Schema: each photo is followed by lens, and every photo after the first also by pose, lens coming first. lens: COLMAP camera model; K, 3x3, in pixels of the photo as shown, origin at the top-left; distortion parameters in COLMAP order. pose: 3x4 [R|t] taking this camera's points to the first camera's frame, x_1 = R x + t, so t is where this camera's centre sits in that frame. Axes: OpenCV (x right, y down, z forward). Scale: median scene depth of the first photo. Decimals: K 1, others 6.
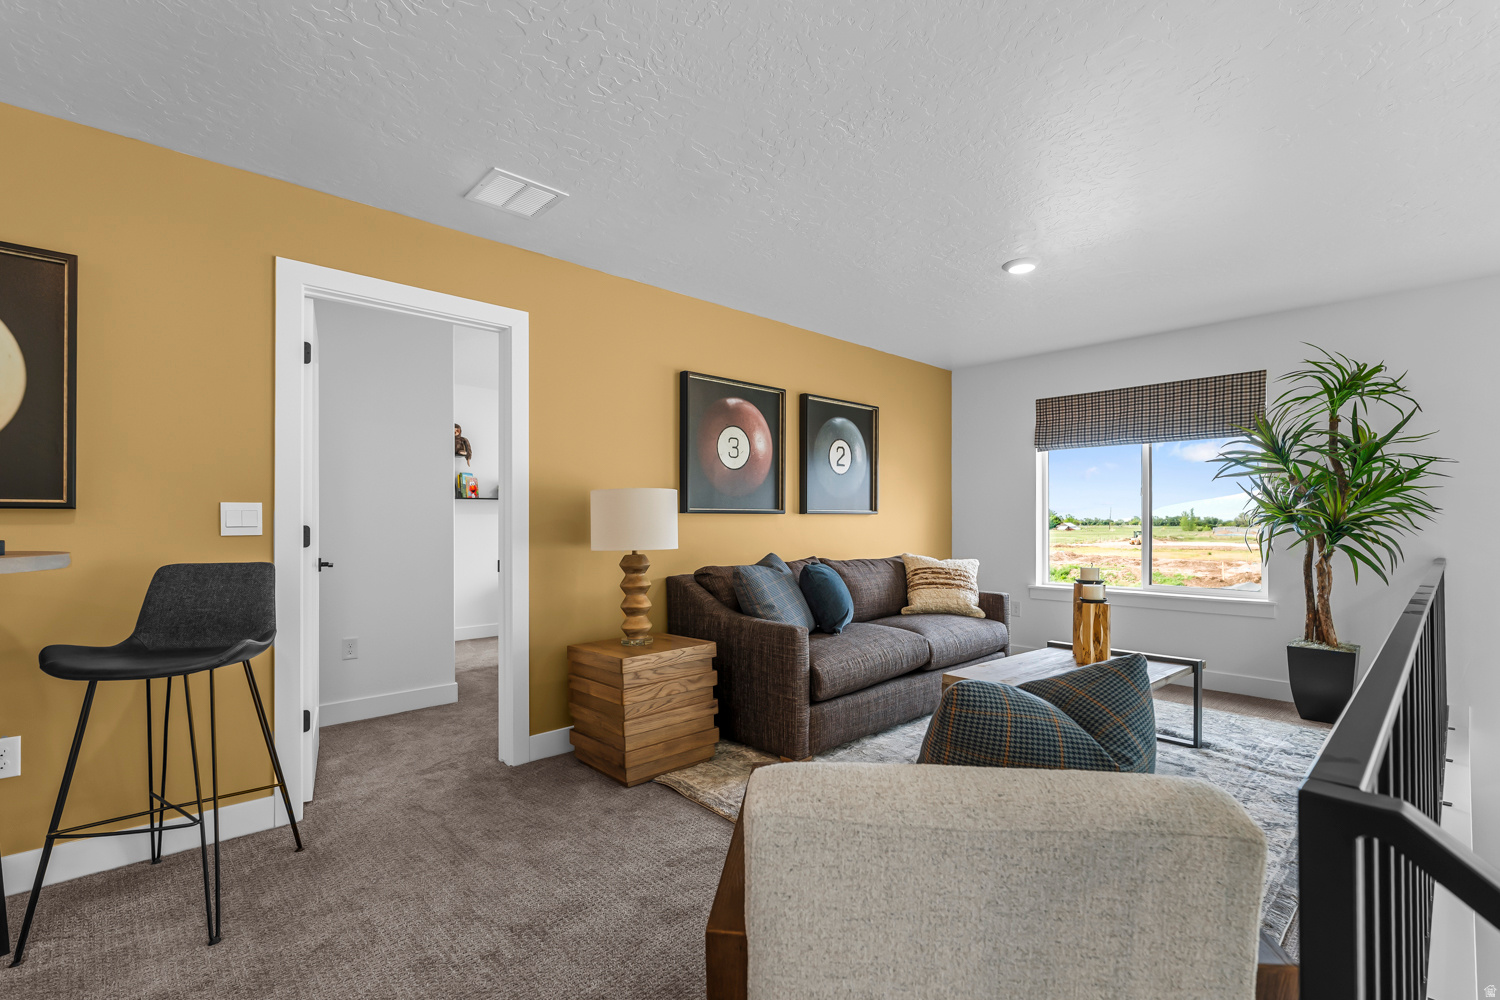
lens RADIAL K [[679.8, 0, 758.7], [0, 679.8, 512.3], [0, 0, 1]] dist [-0.005407, 0.000266]
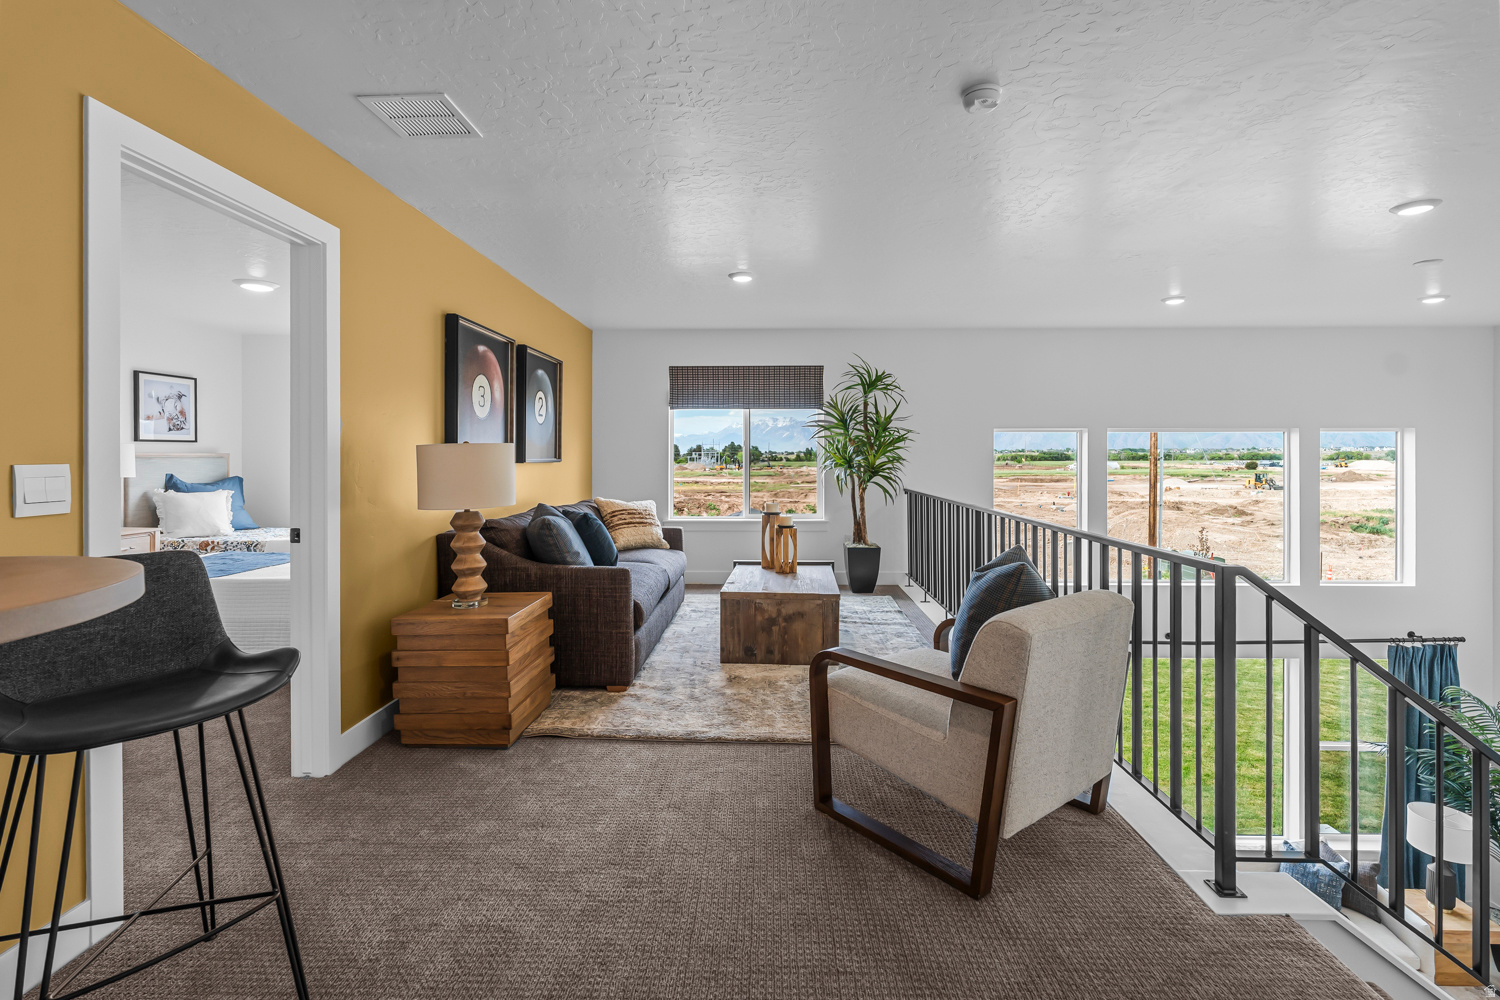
lens RADIAL K [[679.8, 0, 756.5], [0, 679.8, 454.8], [0, 0, 1]] dist [-0.005407, 0.000266]
pose [[0.711024, 0.002993, 0.703161, -0.464707], [-0.008694, 0.999952, 0.004535, -0.020919], [-0.703114, -0.009338, 0.711016, 0.037464]]
